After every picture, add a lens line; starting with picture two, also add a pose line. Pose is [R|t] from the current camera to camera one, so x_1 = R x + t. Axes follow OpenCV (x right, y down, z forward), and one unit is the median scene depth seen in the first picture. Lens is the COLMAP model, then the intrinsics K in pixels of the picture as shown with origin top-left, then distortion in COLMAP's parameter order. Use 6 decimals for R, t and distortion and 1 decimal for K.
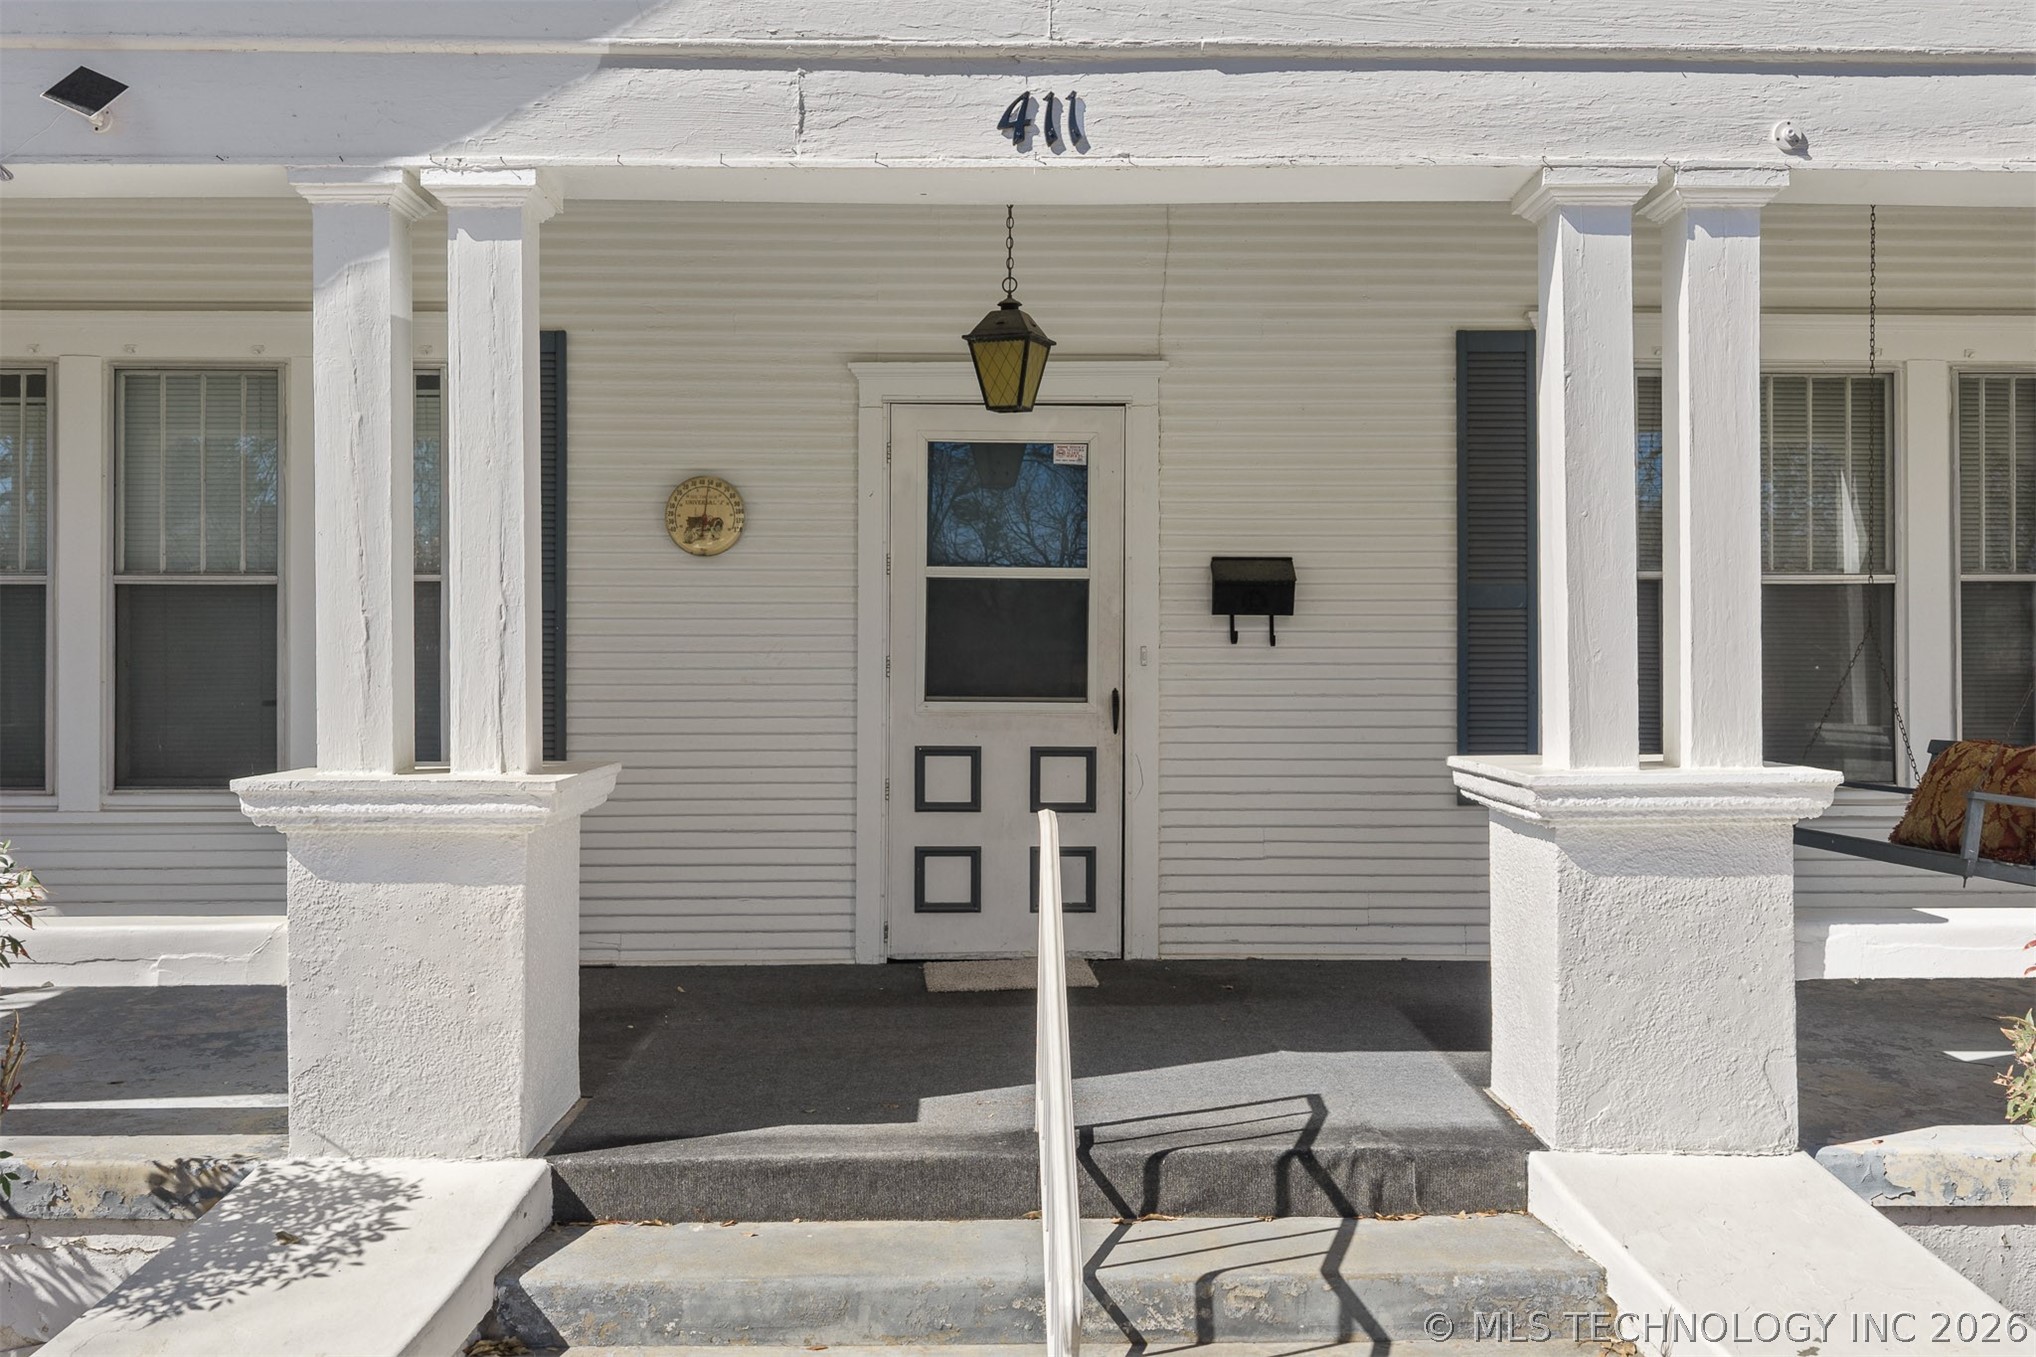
lens RADIAL K [[1721.8, 0, 1012.7], [0, 1721.8, 651.1], [0, 0, 1]] dist [-0.002393, -0.005028]
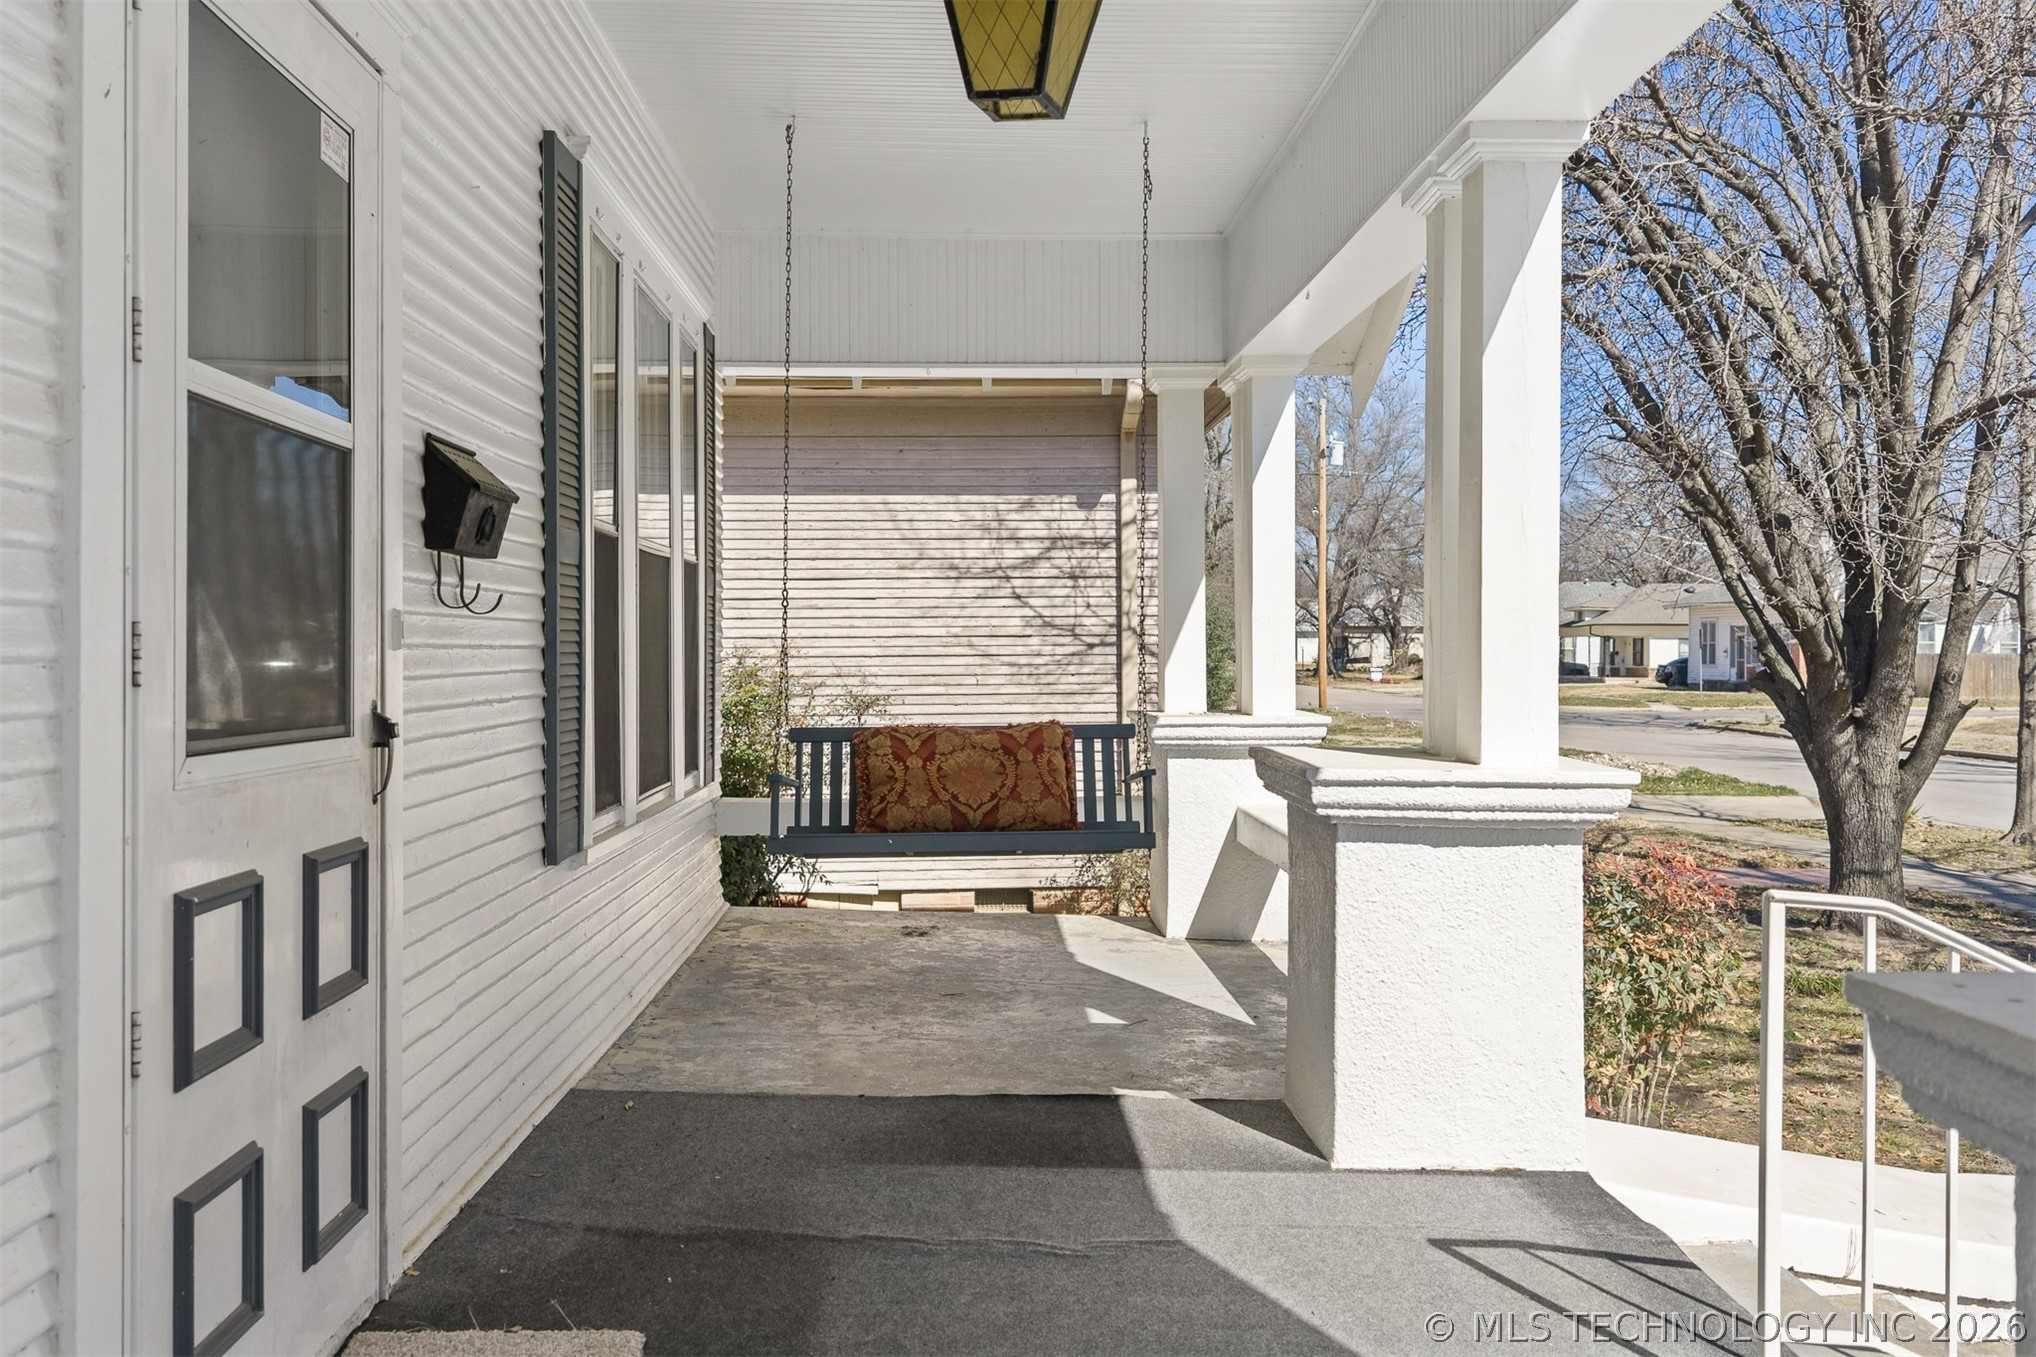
lens RADIAL K [[1721.8, 0, 1012.7], [0, 1721.8, 651.1], [0, 0, 1]] dist [-0.002393, -0.005028]
pose [[-0.008176, -0.003853, 0.999959, -0.585691], [-0.011554, 0.999926, 0.003759, 0.007027], [-0.999900, -0.011523, -0.008220, 1.265306]]
